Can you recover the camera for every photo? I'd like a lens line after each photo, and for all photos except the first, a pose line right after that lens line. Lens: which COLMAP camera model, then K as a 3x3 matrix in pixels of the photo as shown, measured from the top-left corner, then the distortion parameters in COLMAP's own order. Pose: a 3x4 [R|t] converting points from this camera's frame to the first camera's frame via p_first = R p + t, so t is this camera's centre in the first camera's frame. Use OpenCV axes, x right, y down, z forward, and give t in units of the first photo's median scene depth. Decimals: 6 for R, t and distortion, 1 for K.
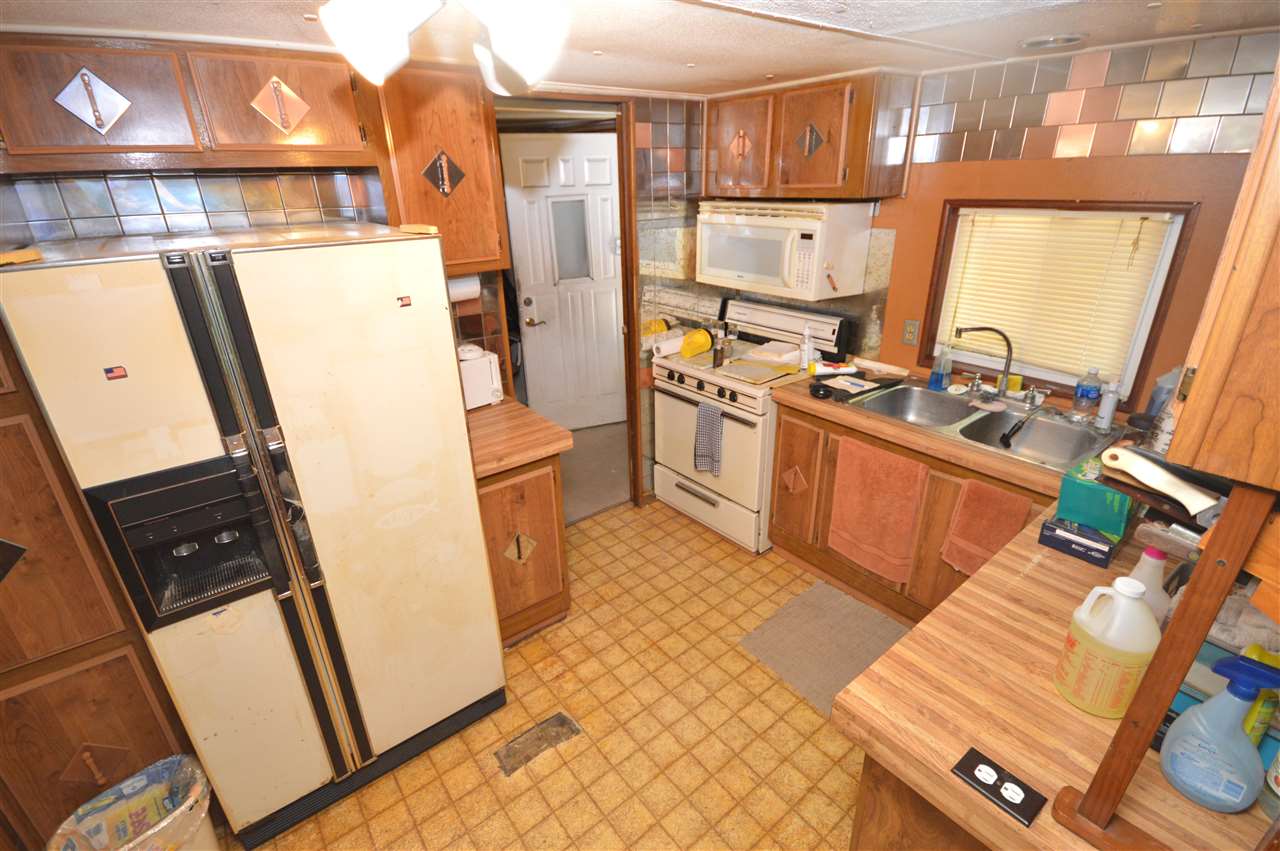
lens RADIAL K [[588.9, 0, 646.6], [0, 588.9, 427.0], [0, 0, 1]] dist [0.001369, 0.000003]
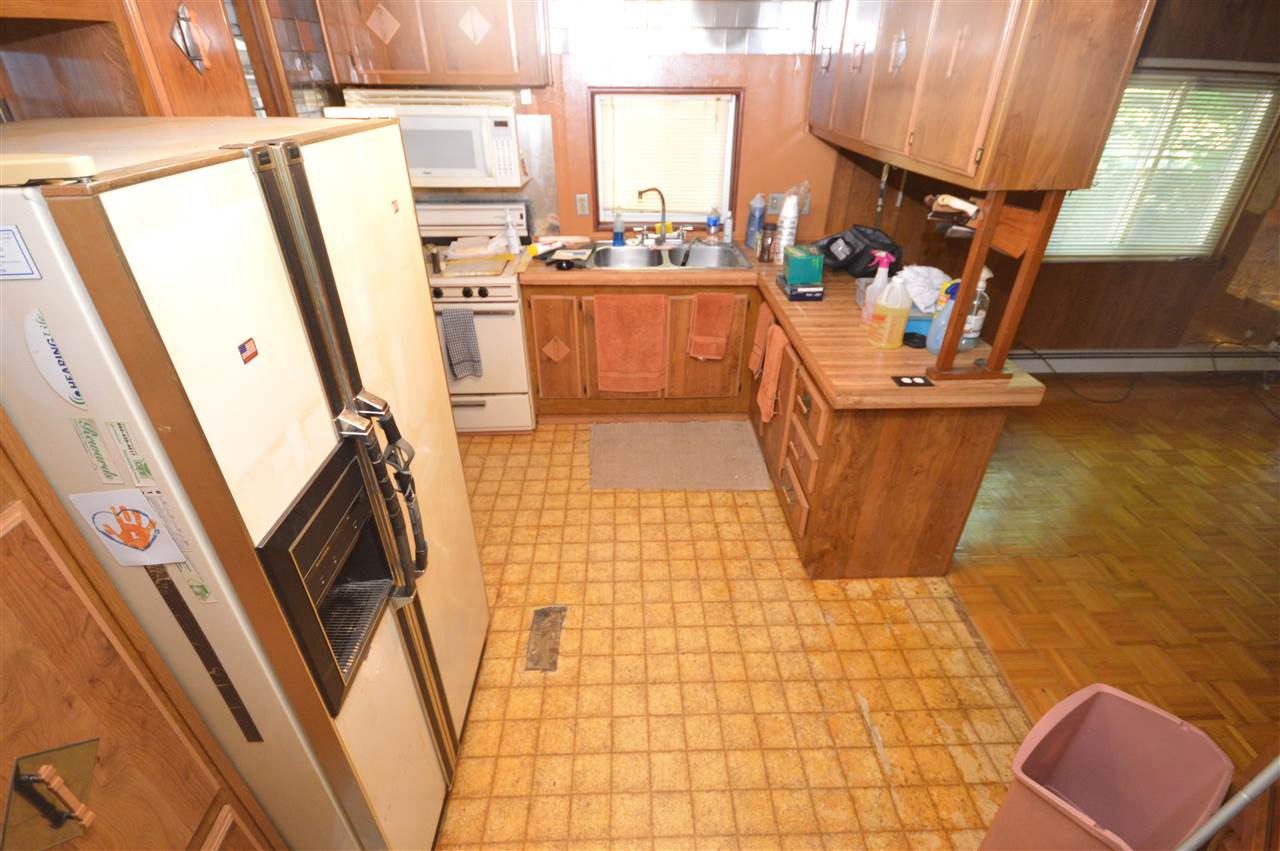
lens RADIAL K [[585.1, 0, 647.2], [0, 585.1, 429.3], [0, 0, 1]] dist [-0.002938, -0.000779]
pose [[0.593933, -0.401979, 0.696890, -0.622134], [0.298898, 0.914477, 0.272748, -0.032068], [-0.746929, 0.046305, 0.663289, 0.149283]]
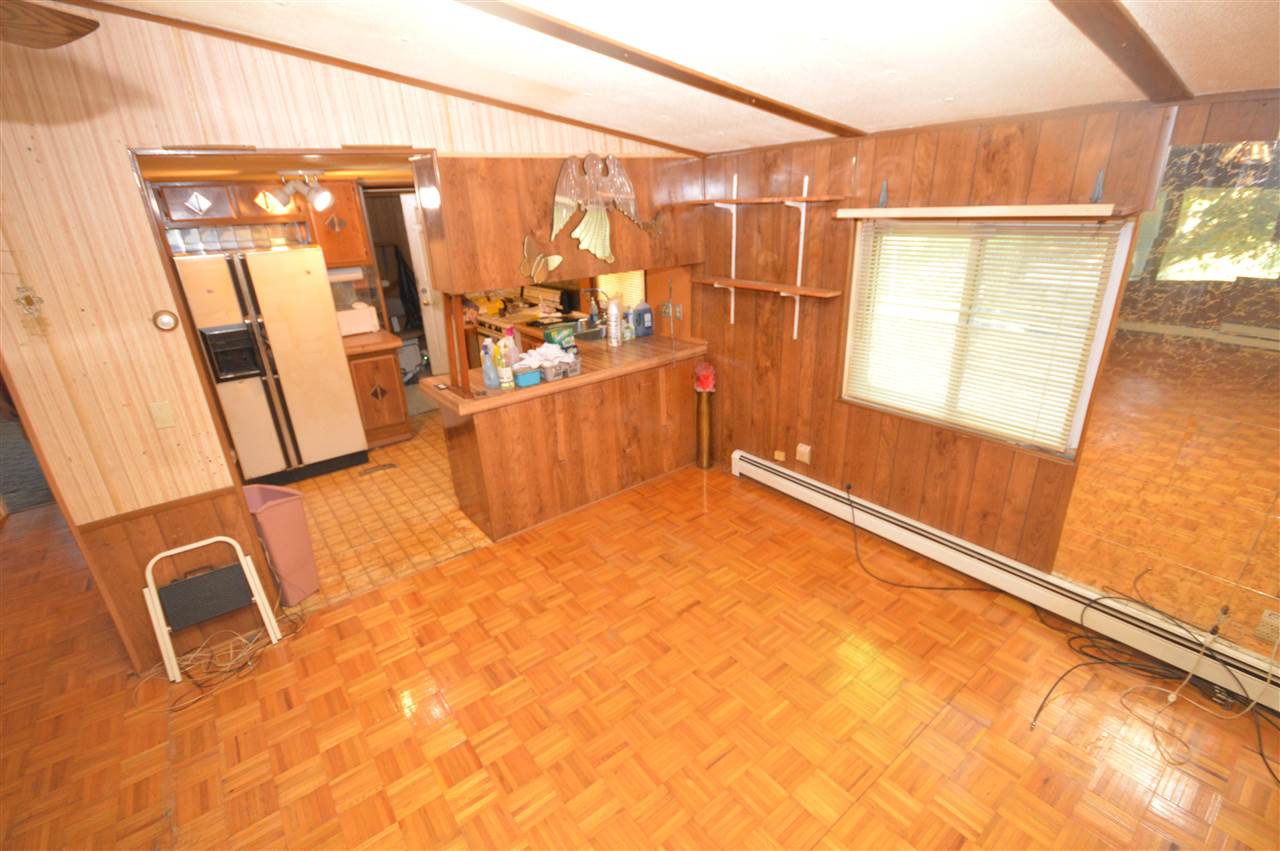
lens RADIAL K [[591.0, 0, 655.5], [0, 591.0, 430.6], [0, 0, 1]] dist [-0.002394, -0.000530]
pose [[0.999865, -0.010488, -0.012637, 0.869022], [0.010145, 0.999587, -0.026904, 0.432683], [0.012914, 0.026773, 0.999558, -1.204769]]
